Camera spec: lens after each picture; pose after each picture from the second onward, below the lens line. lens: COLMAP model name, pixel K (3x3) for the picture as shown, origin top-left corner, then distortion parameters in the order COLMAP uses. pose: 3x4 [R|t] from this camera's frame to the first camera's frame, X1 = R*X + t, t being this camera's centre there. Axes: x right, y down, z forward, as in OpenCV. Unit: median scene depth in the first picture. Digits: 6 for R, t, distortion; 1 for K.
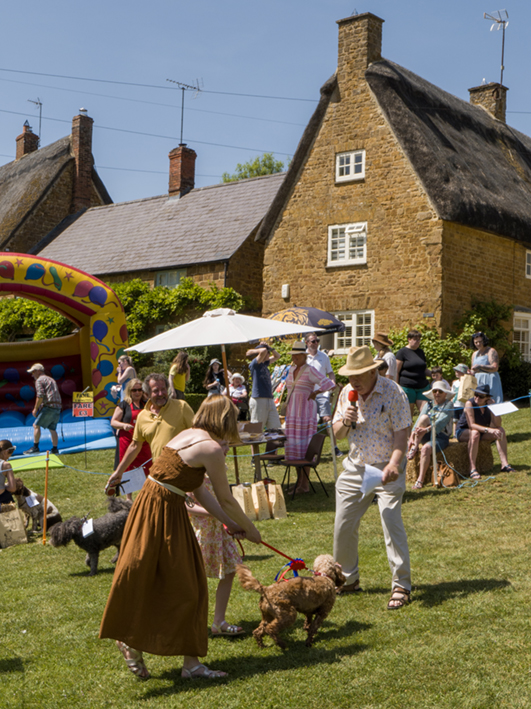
lens RADIAL K [[1123.7, 0, 265.6], [0, 1123.7, 354.4], [0, 0, 1]] dist [-0.209969, 0.000000]
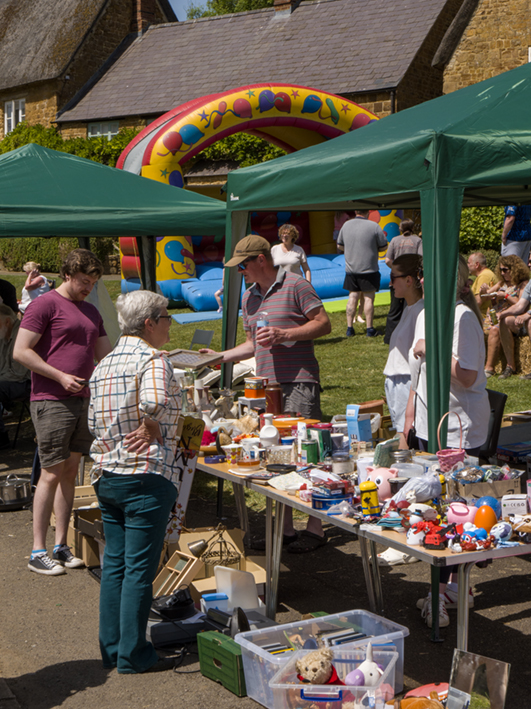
lens RADIAL K [[1528.2, 0, 266.2], [0, 1528.2, 354.5], [0, 0, 1]] dist [0.116203, 0.000000]
pose [[0.995411, -0.029163, 0.091136, -0.259830], [0.020843, 0.995637, 0.090949, 0.011841], [-0.093391, -0.088632, 0.991677, -0.203129]]
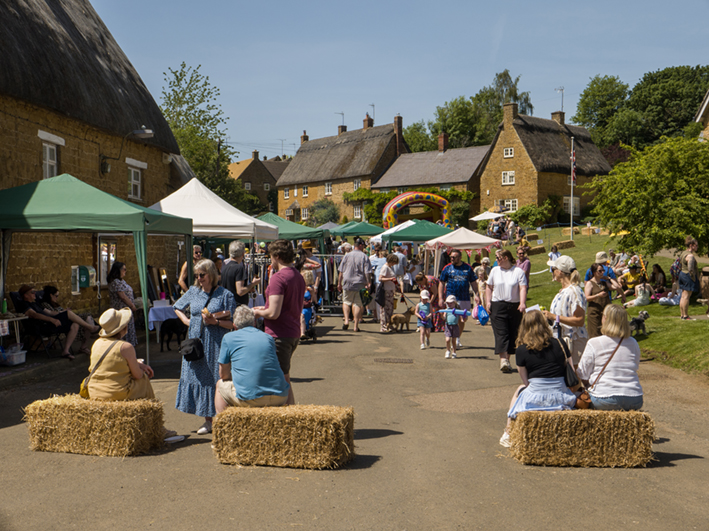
lens RADIAL K [[1034.6, 0, 353.7], [0, 1034.6, 264.6], [0, 0, 1]] dist [-0.011761, 0.000000]
pose [[0.996830, -0.033301, -0.072260, -0.150688], [0.038523, 0.996652, 0.072120, -0.077583], [0.069616, -0.074675, 0.994775, -1.850722]]
